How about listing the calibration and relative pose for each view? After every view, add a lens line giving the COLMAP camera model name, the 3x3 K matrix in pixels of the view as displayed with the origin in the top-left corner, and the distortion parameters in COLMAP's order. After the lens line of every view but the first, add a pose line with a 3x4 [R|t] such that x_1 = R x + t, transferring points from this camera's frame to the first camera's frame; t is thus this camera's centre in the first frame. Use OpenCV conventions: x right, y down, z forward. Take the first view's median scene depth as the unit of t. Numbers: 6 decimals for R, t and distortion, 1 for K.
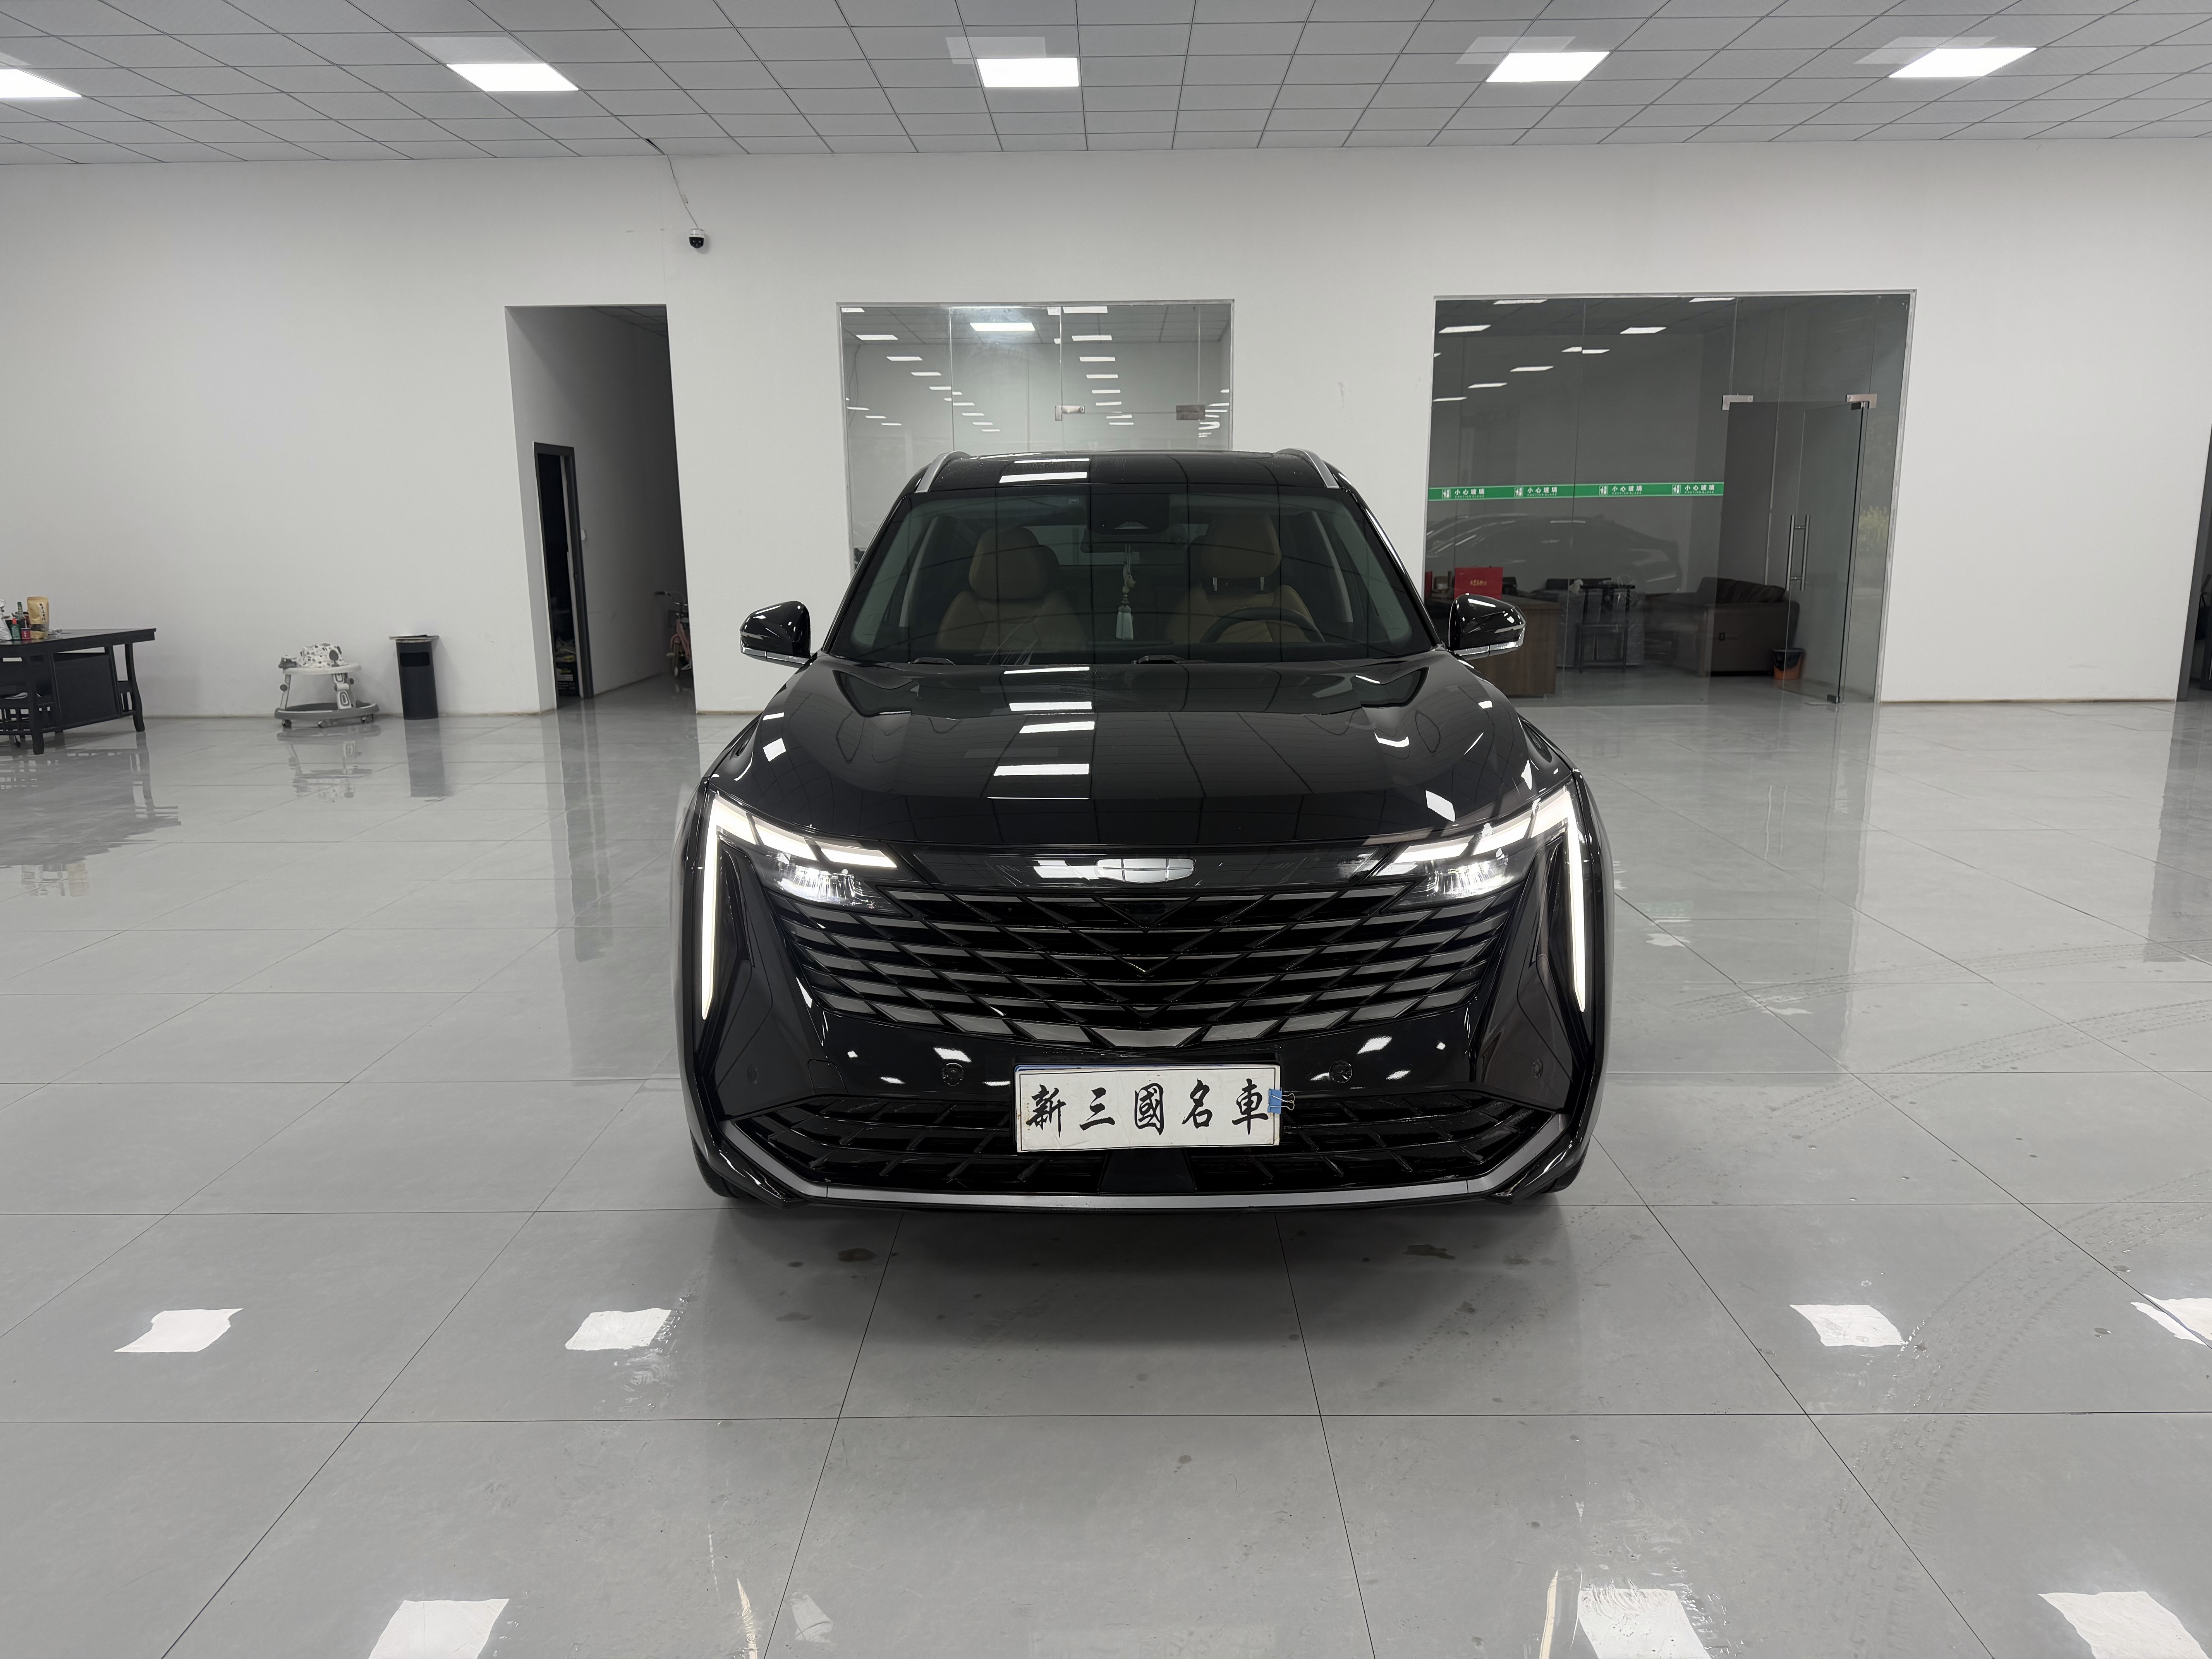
lens RADIAL K [[1571.8, 0, 1106.0], [0, 1571.8, 829.5], [0, 0, 1]] dist [0.099143, -0.157603]
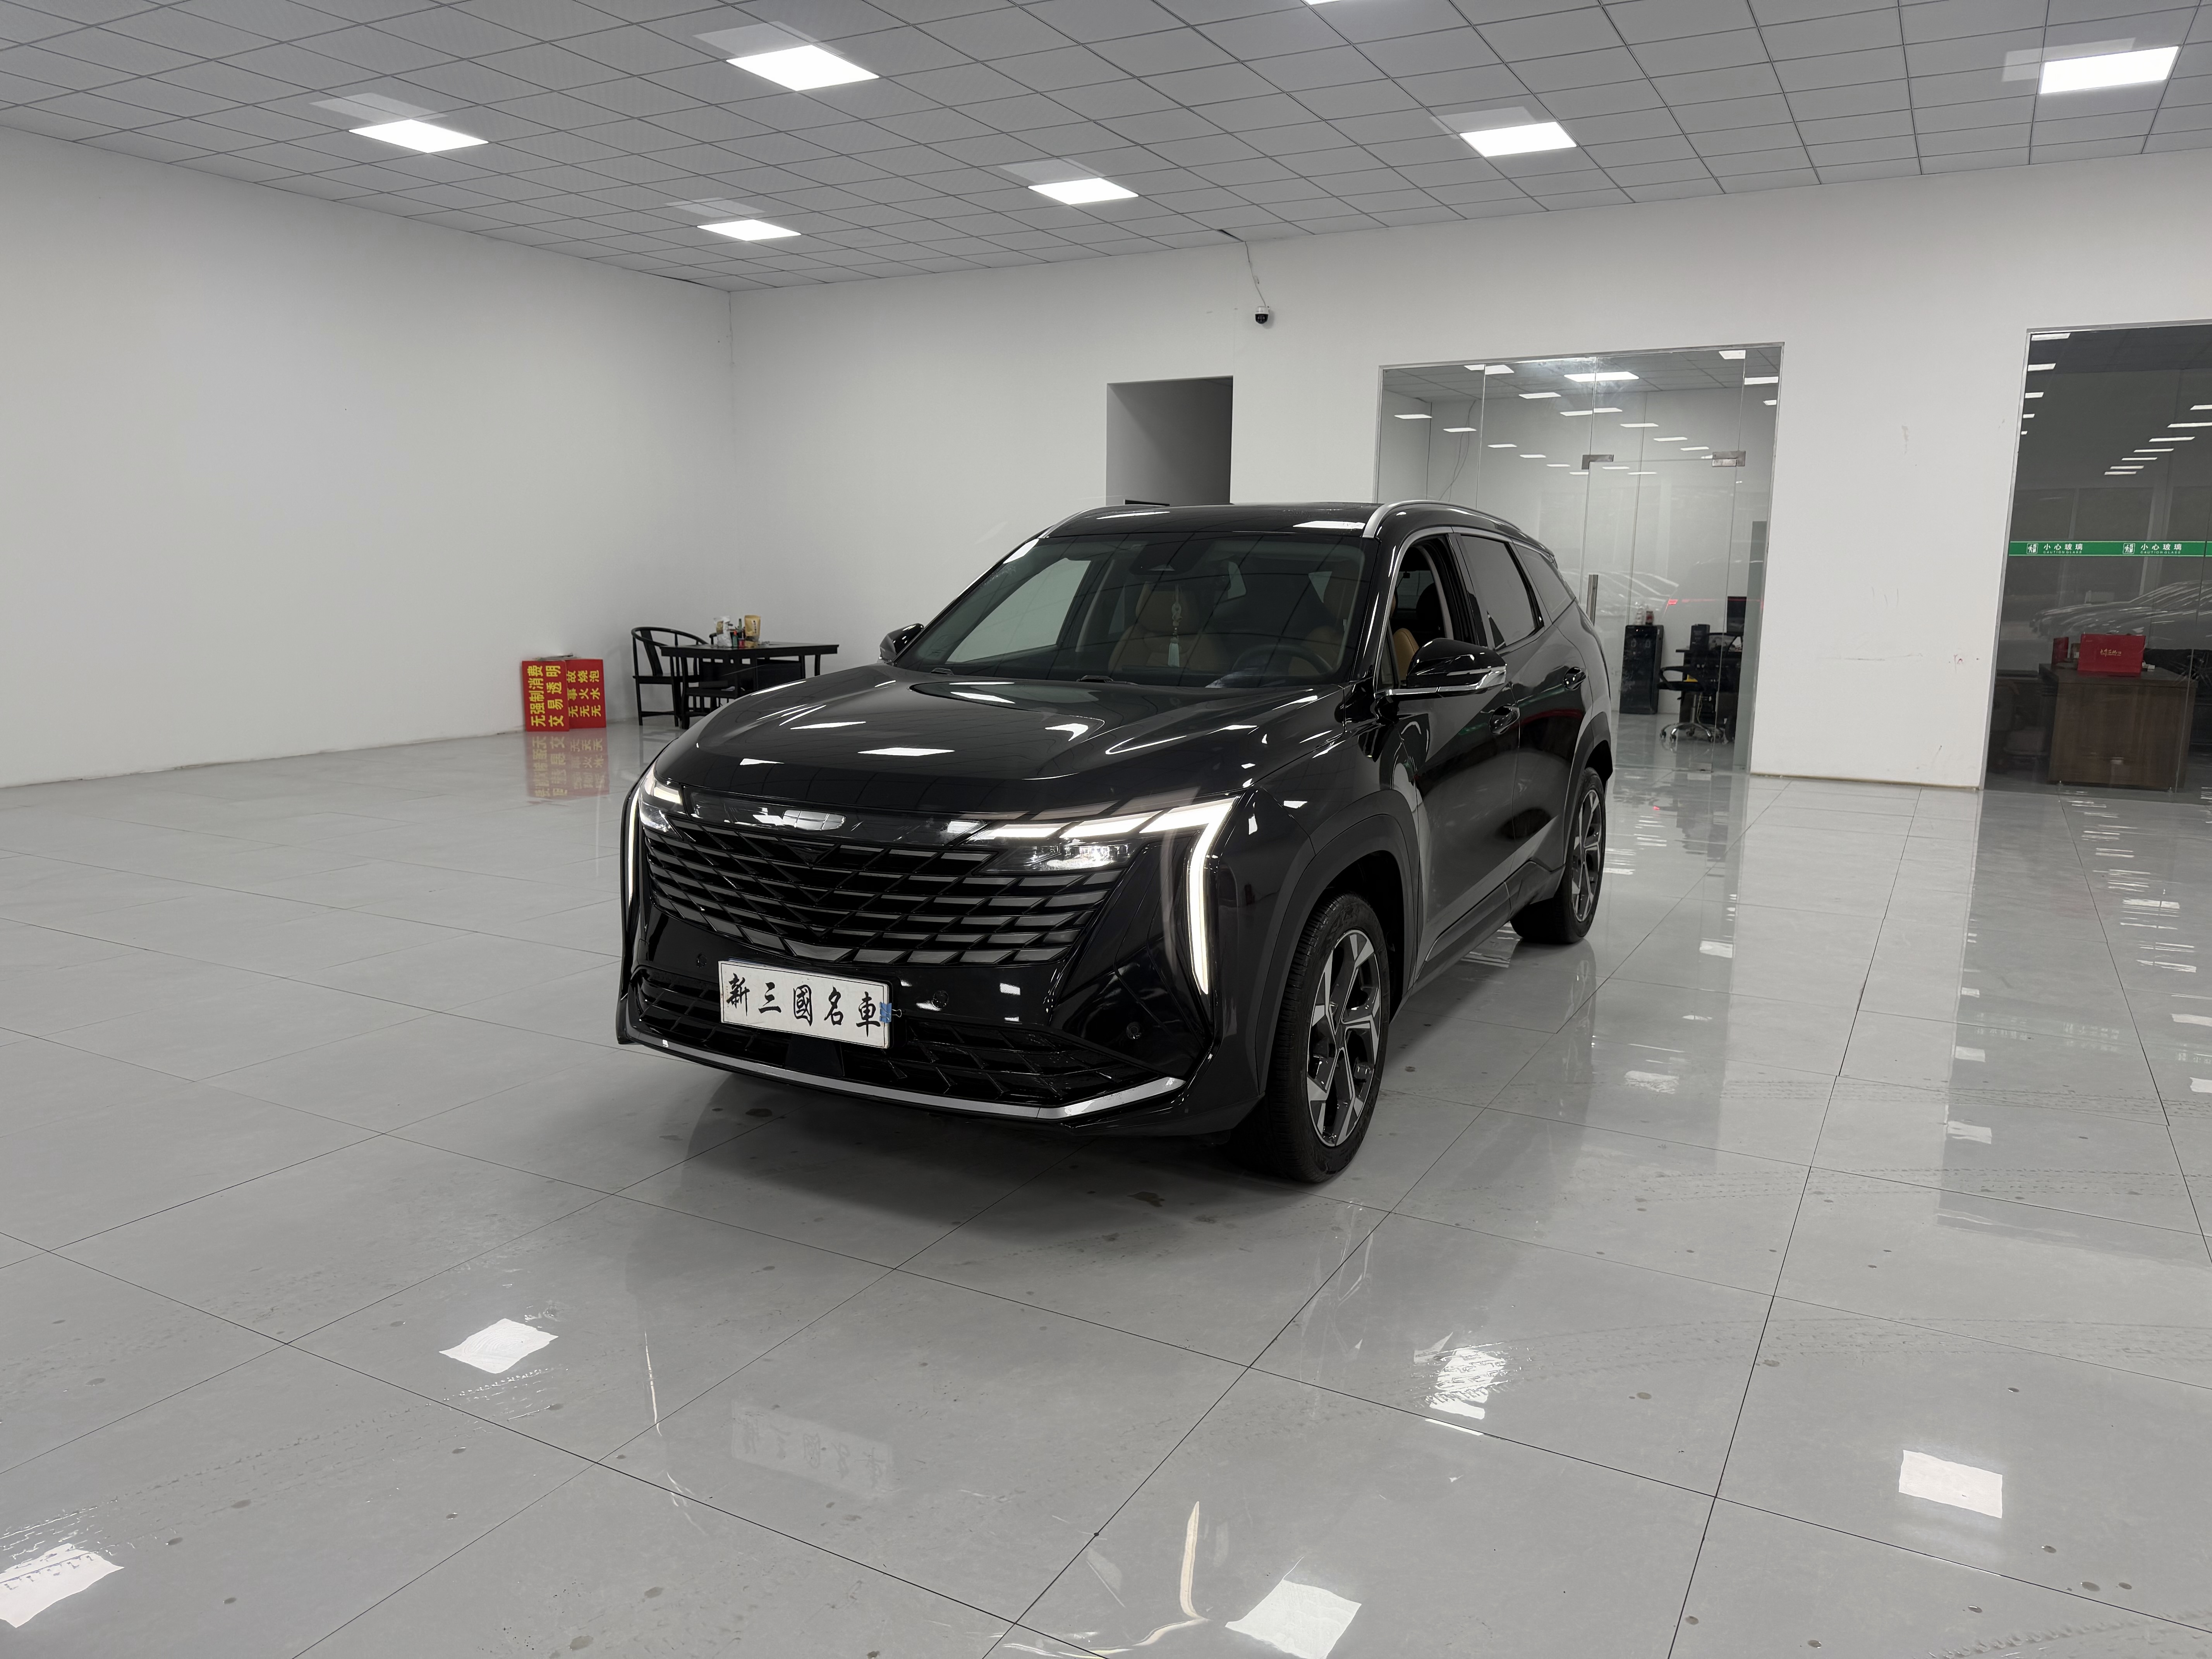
lens RADIAL K [[1566.8, 0, 1106.0], [0, 1566.8, 829.5], [0, 0, 1]] dist [0.099762, -0.112796]
pose [[0.881323, 0.095832, -0.462695, 0.824257], [-0.110105, 0.993912, -0.003868, 0.010874], [0.459507, 0.054354, 0.886509, -0.045404]]
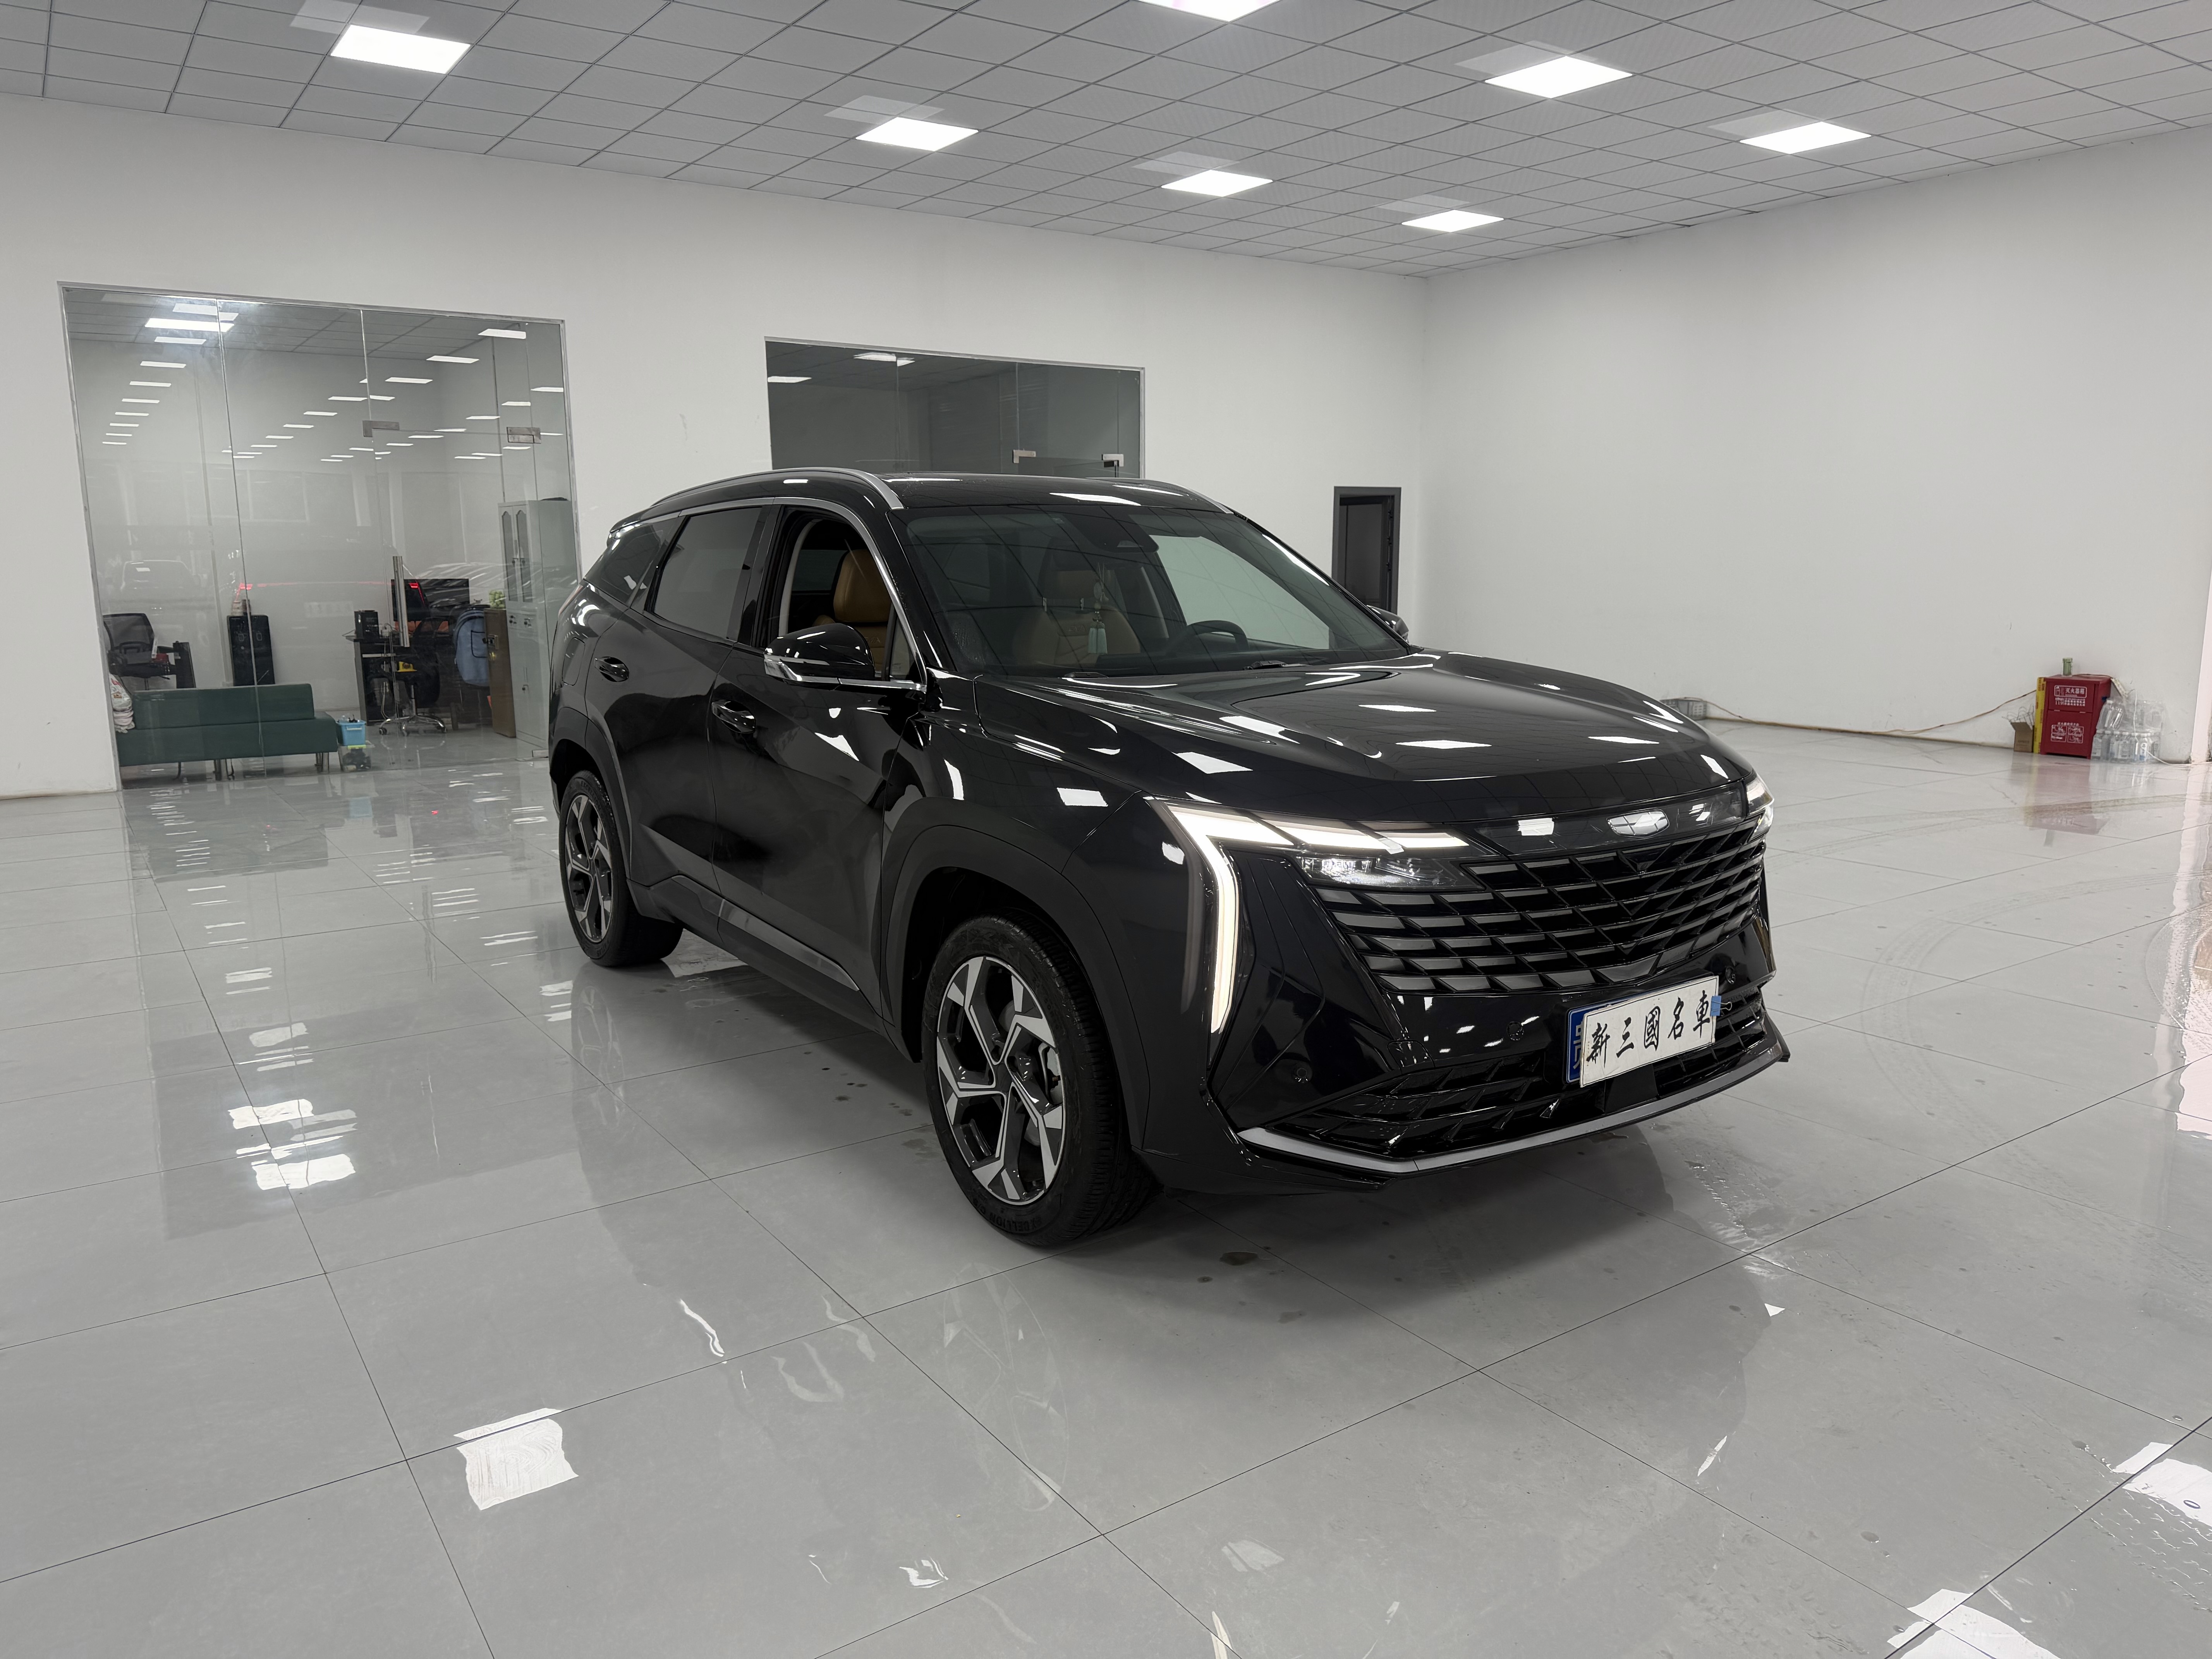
lens RADIAL K [[1566.8, 0, 1106.0], [0, 1566.8, 829.5], [0, 0, 1]] dist [0.099762, -0.112796]
pose [[0.817599, -0.094680, 0.567951, -0.934943], [0.110669, 0.993837, 0.006362, -0.020459], [-0.565053, 0.057653, 0.823038, 0.255464]]
